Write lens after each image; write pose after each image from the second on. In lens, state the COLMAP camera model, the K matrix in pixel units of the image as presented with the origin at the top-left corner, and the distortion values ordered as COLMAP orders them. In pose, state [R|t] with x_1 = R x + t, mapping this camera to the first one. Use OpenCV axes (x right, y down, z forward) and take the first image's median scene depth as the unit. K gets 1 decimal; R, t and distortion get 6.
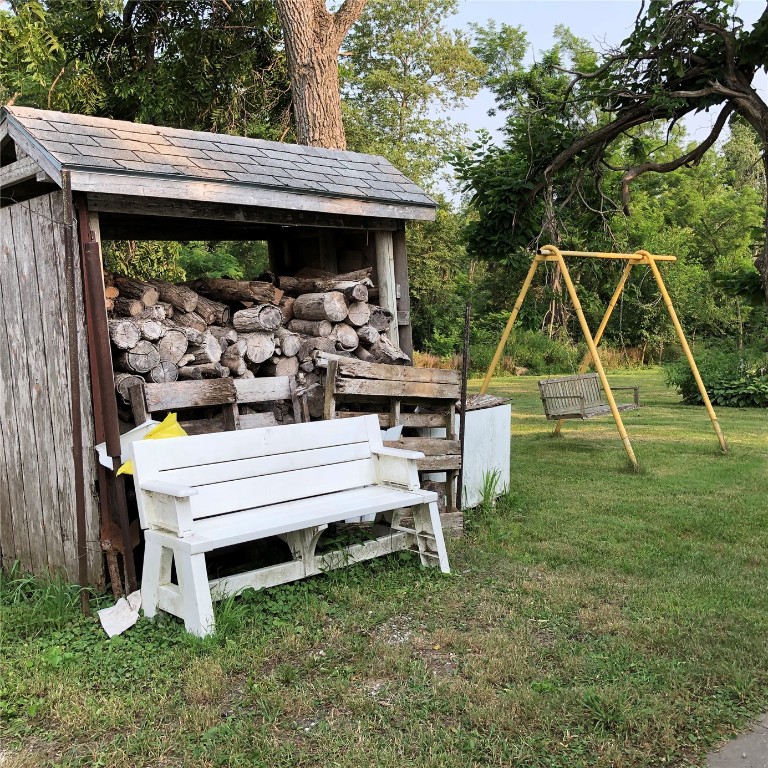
lens RADIAL K [[861.2, 0, 384.0], [0, 861.2, 384.0], [0, 0, 1]] dist [-0.000591, -0.010723]
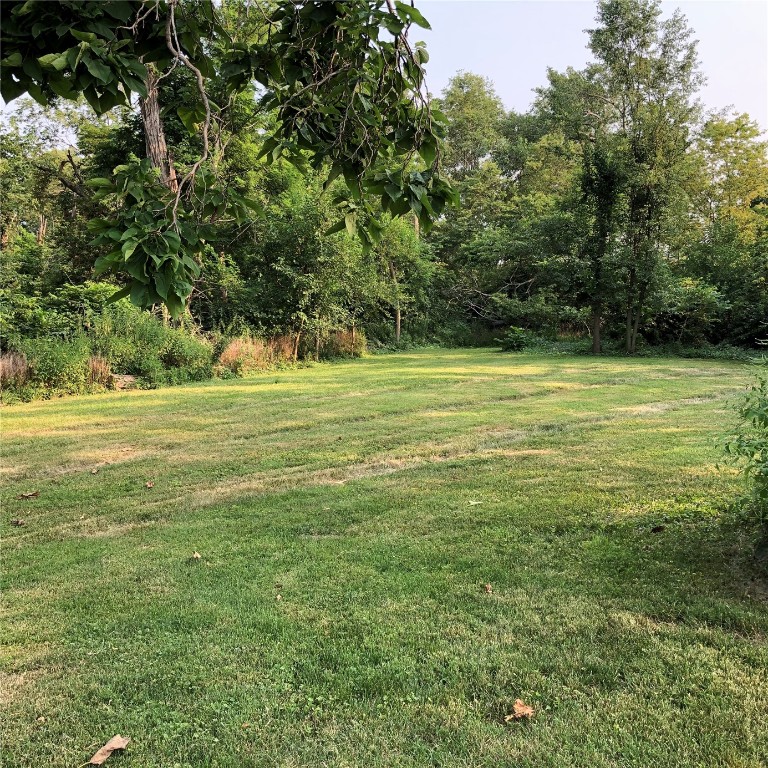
lens RADIAL K [[861.2, 0, 384.0], [0, 861.2, 384.0], [0, 0, 1]] dist [-0.000591, -0.010723]
pose [[0.897441, -0.037344, 0.439550, 0.056622], [0.029893, 0.999268, 0.023865, -0.020427], [-0.440120, -0.008278, 0.897901, 0.367153]]
